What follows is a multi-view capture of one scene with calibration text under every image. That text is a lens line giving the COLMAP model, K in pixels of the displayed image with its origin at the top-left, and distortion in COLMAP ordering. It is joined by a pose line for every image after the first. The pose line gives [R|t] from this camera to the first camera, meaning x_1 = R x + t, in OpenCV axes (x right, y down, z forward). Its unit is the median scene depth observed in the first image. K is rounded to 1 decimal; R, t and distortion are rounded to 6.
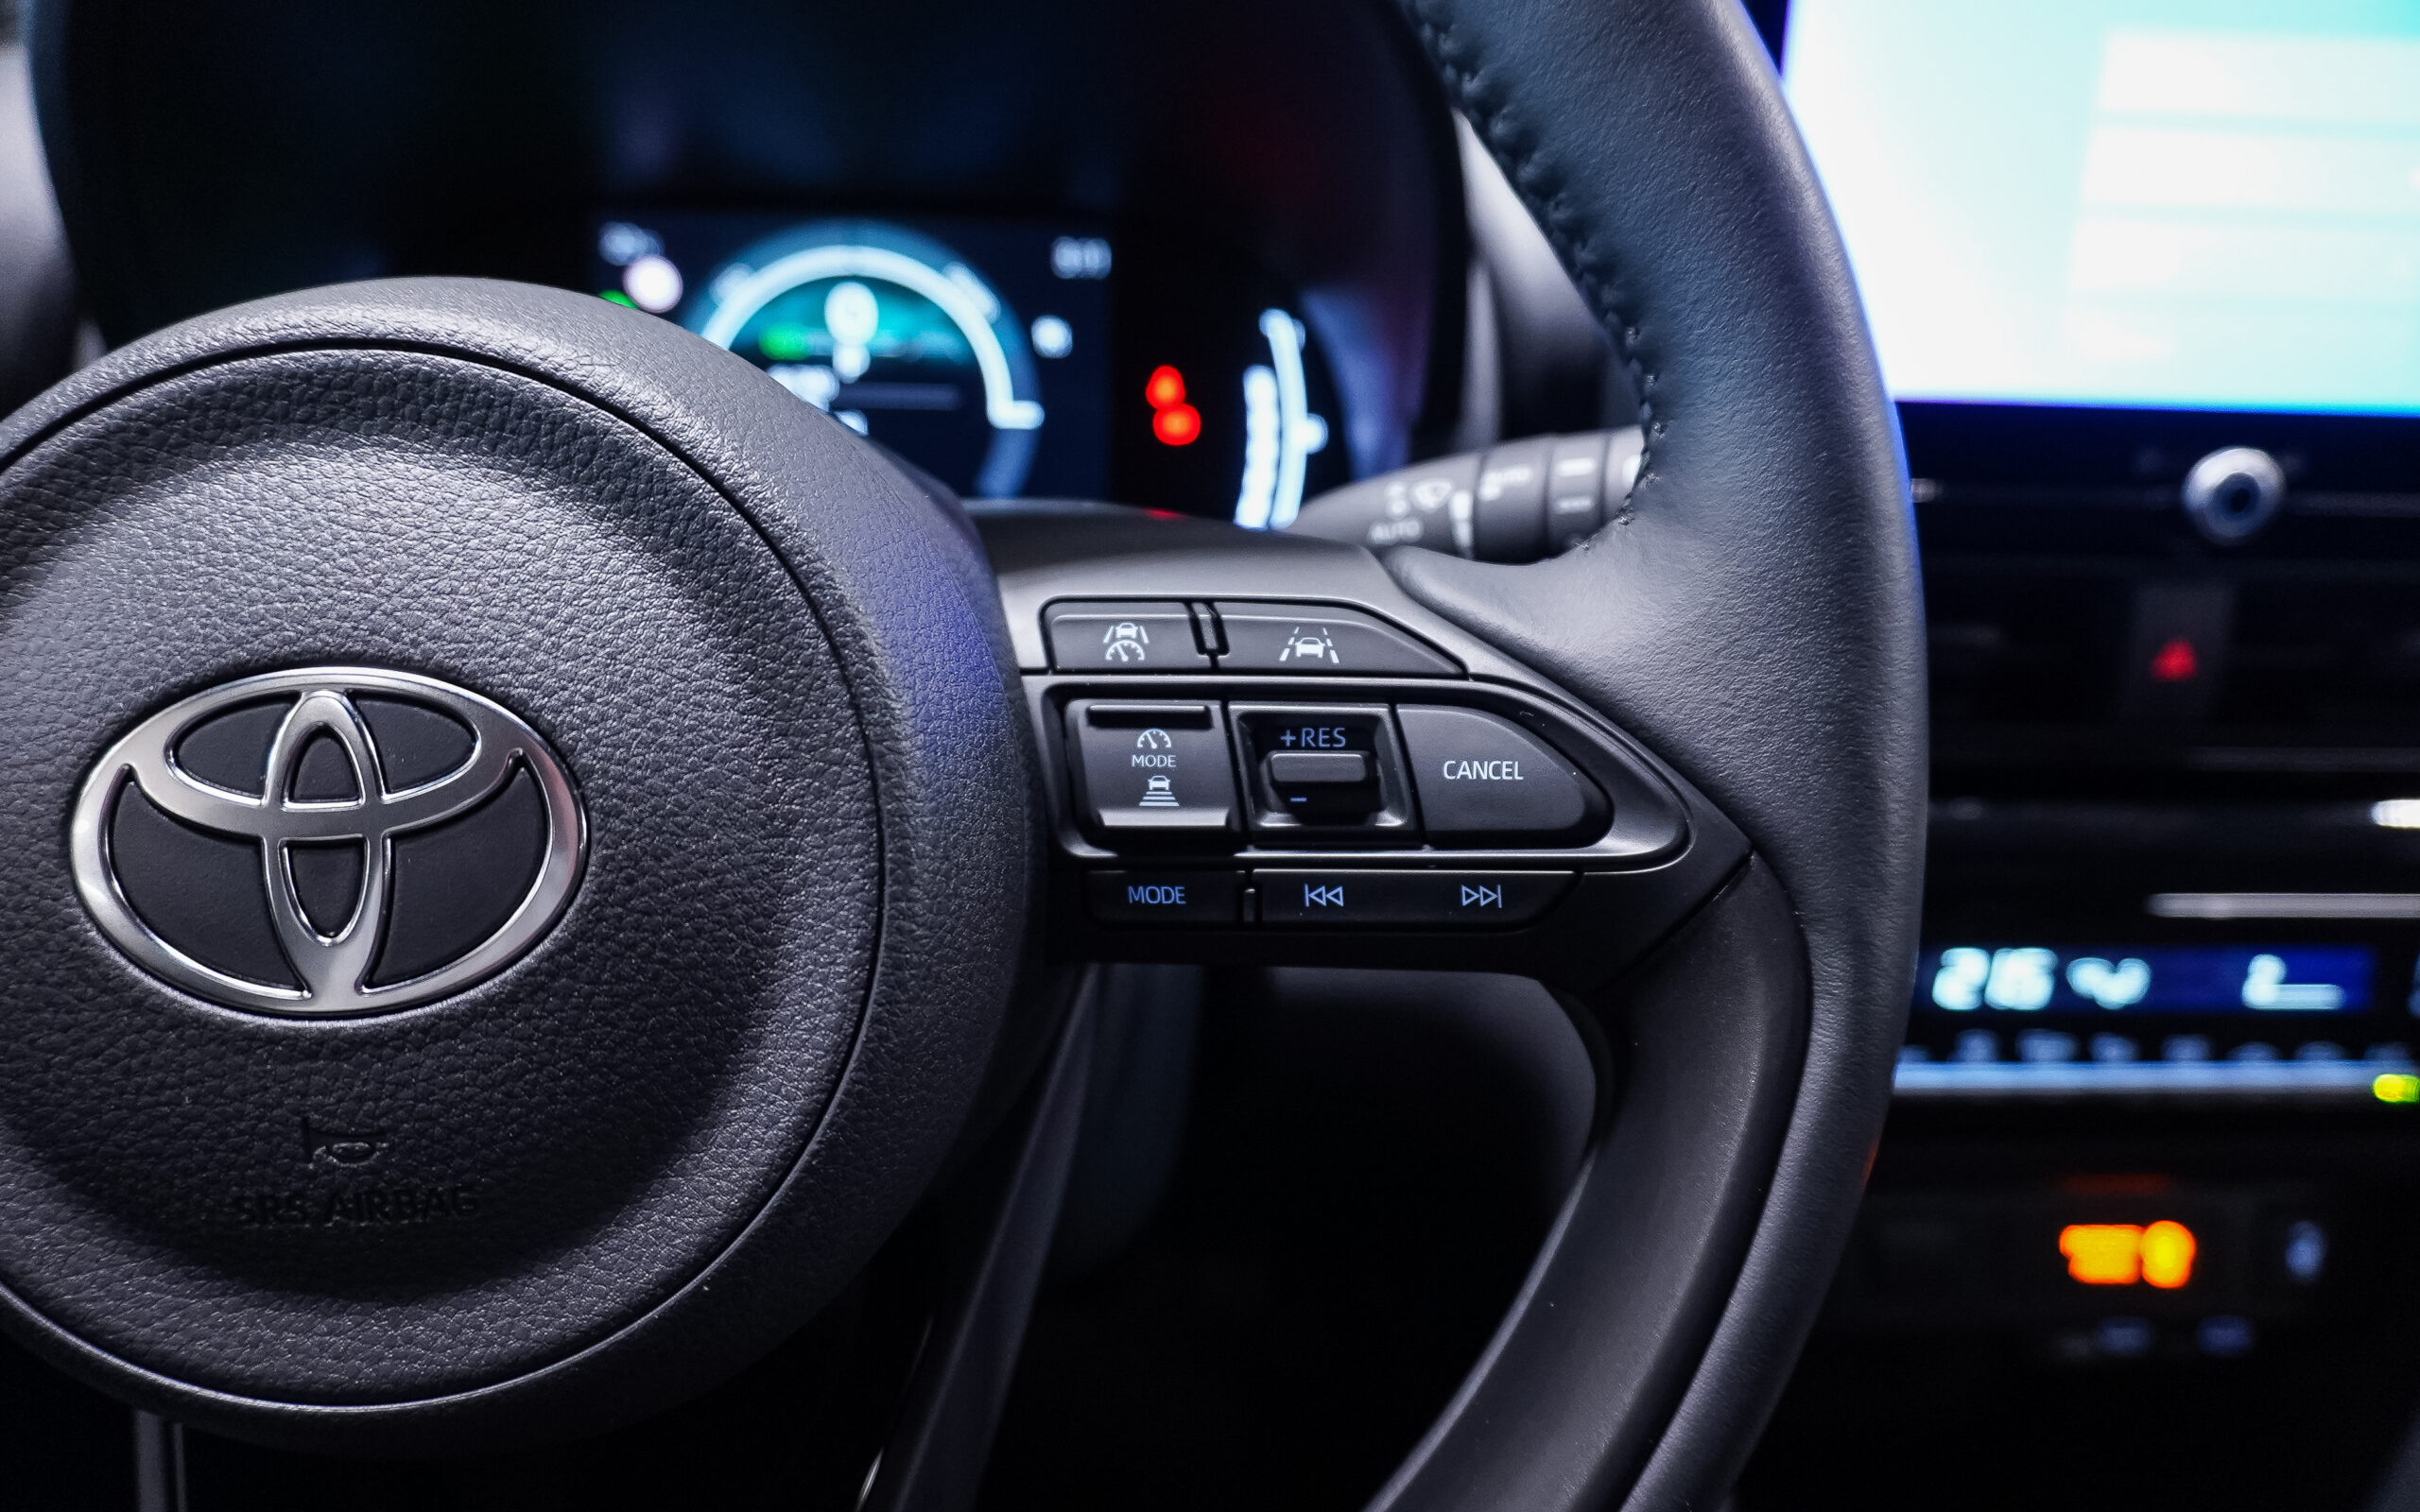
lens RADIAL K [[1648.8, 0, 1205.4], [0, 1648.8, 816.5], [0, 0, 1]] dist [-0.039621, 0.030365]
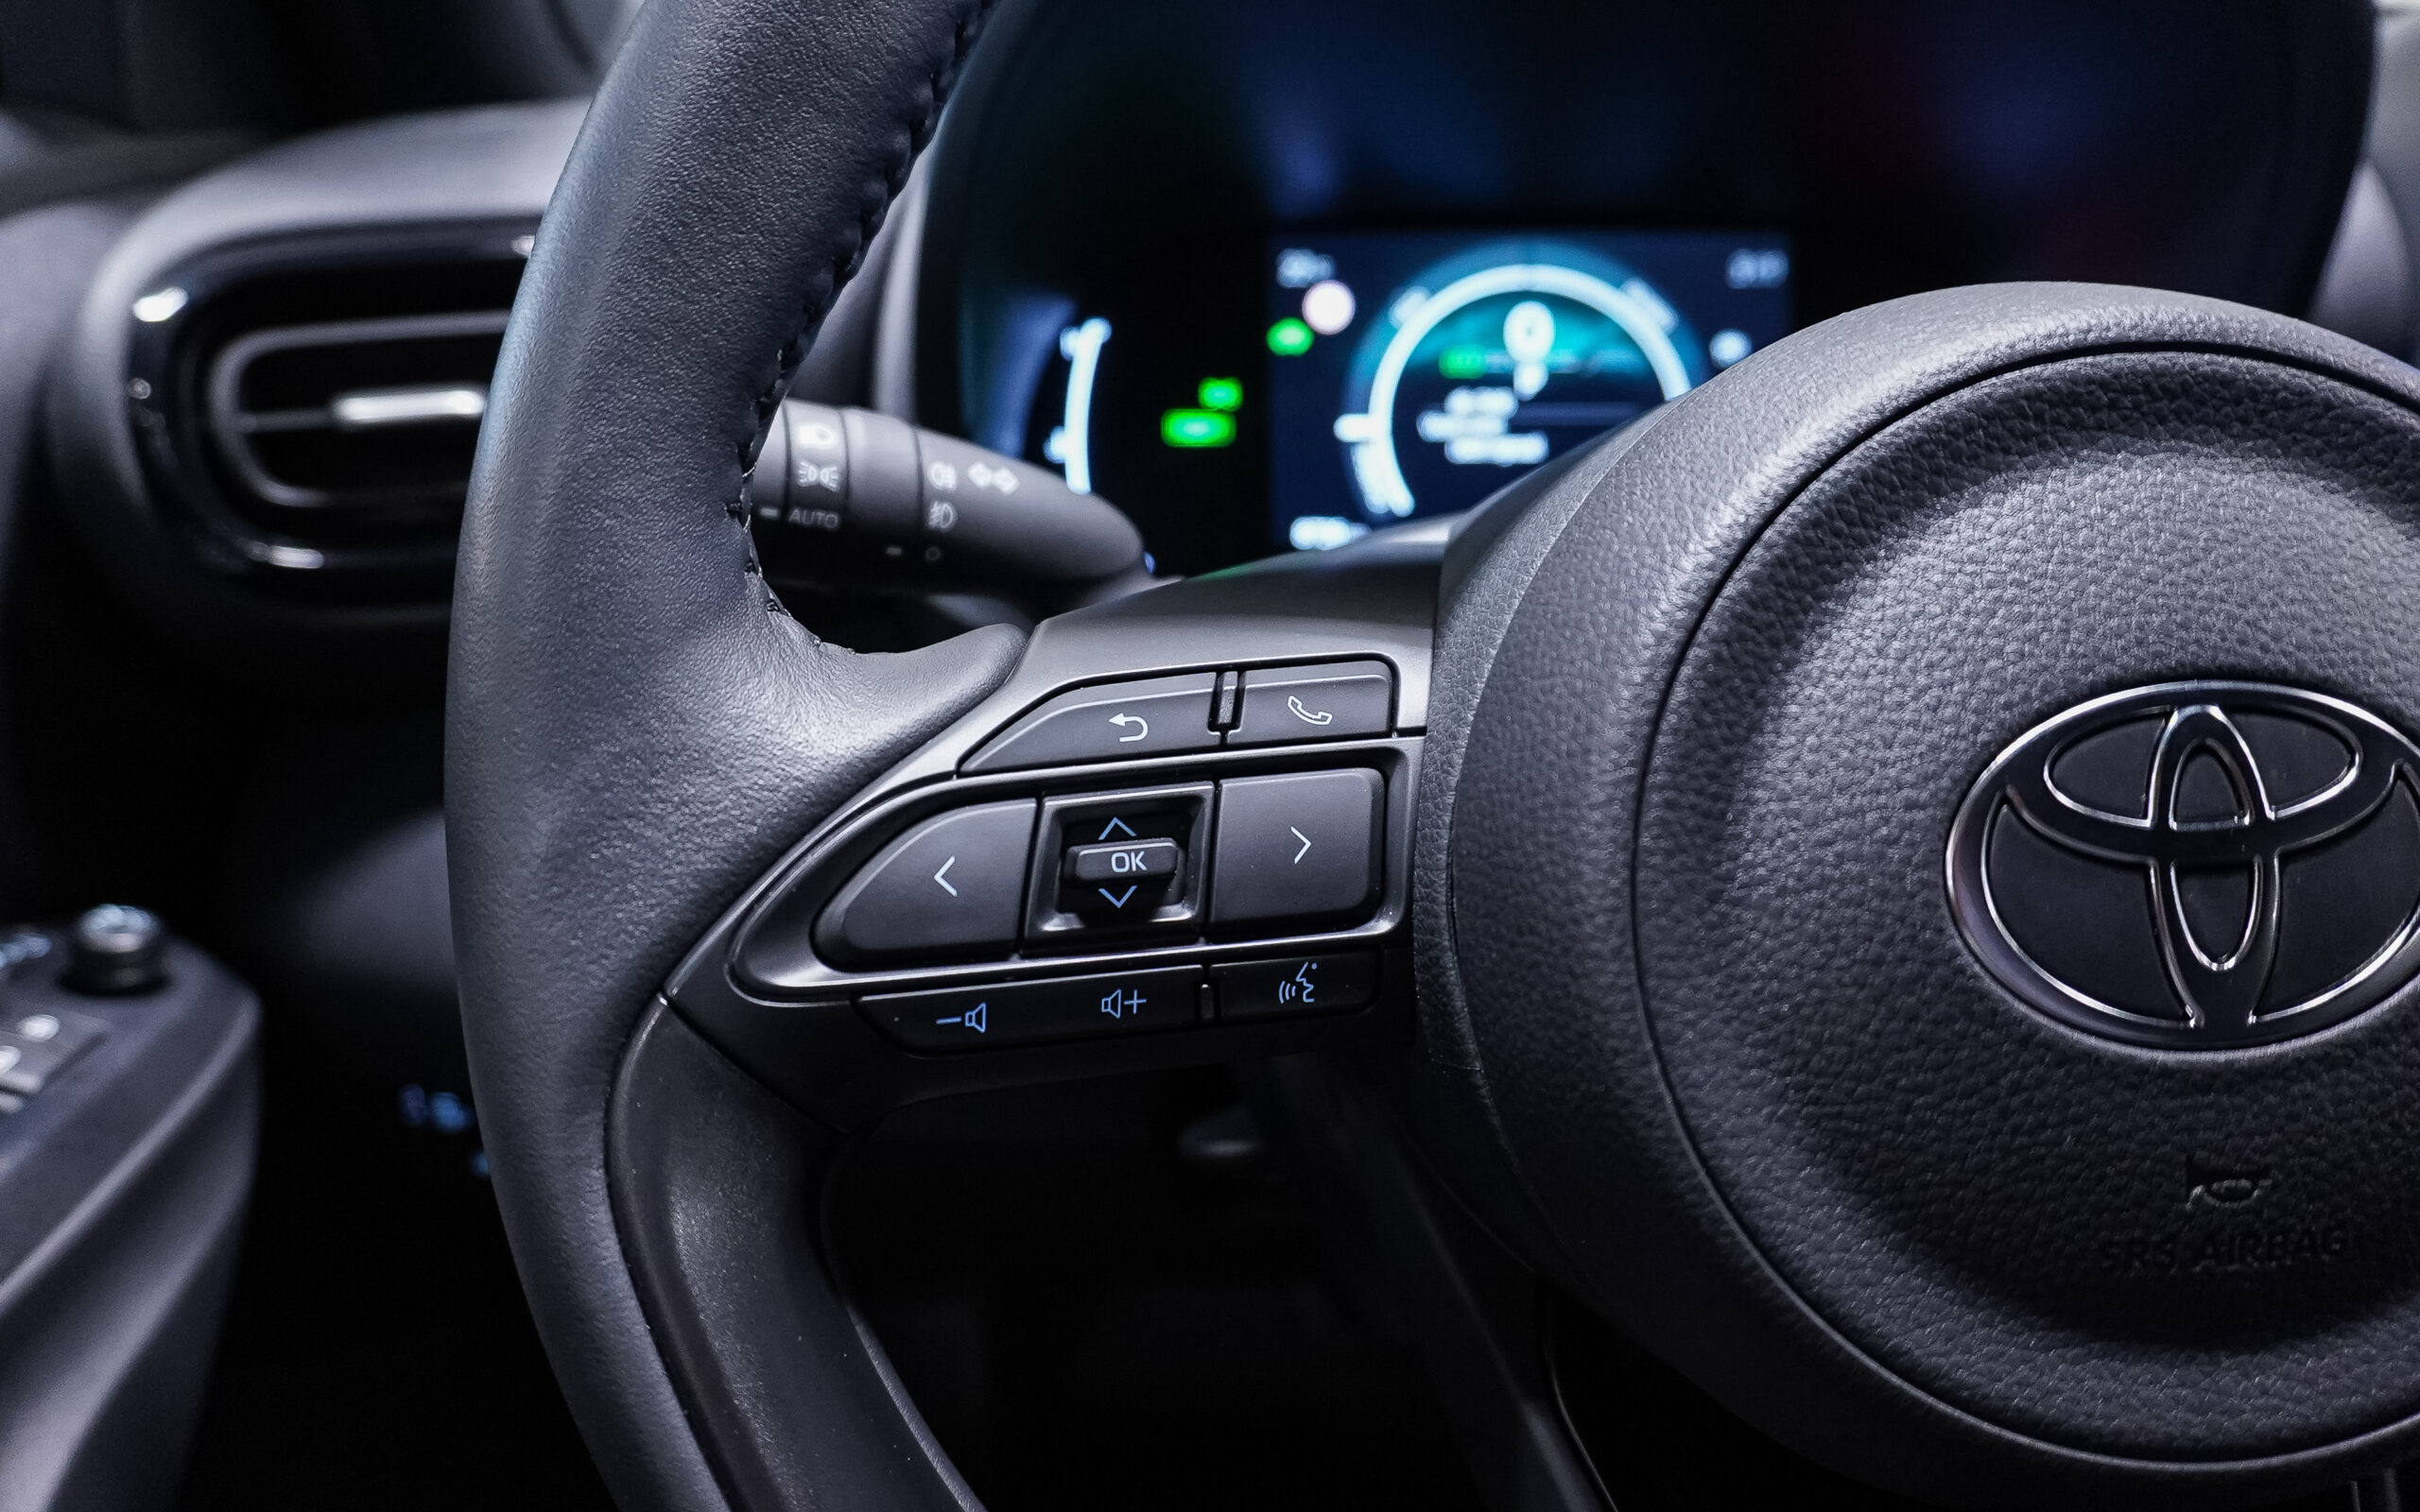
lens RADIAL K [[1673.0, 0, 1197.5], [0, 1673.0, 783.6], [0, 0, 1]] dist [-0.030730, 0.019454]
pose [[0.998538, -0.027502, -0.046525, -1.044126], [0.025803, 0.998992, -0.036732, -0.010483], [0.047488, 0.035478, 0.998242, 0.004477]]
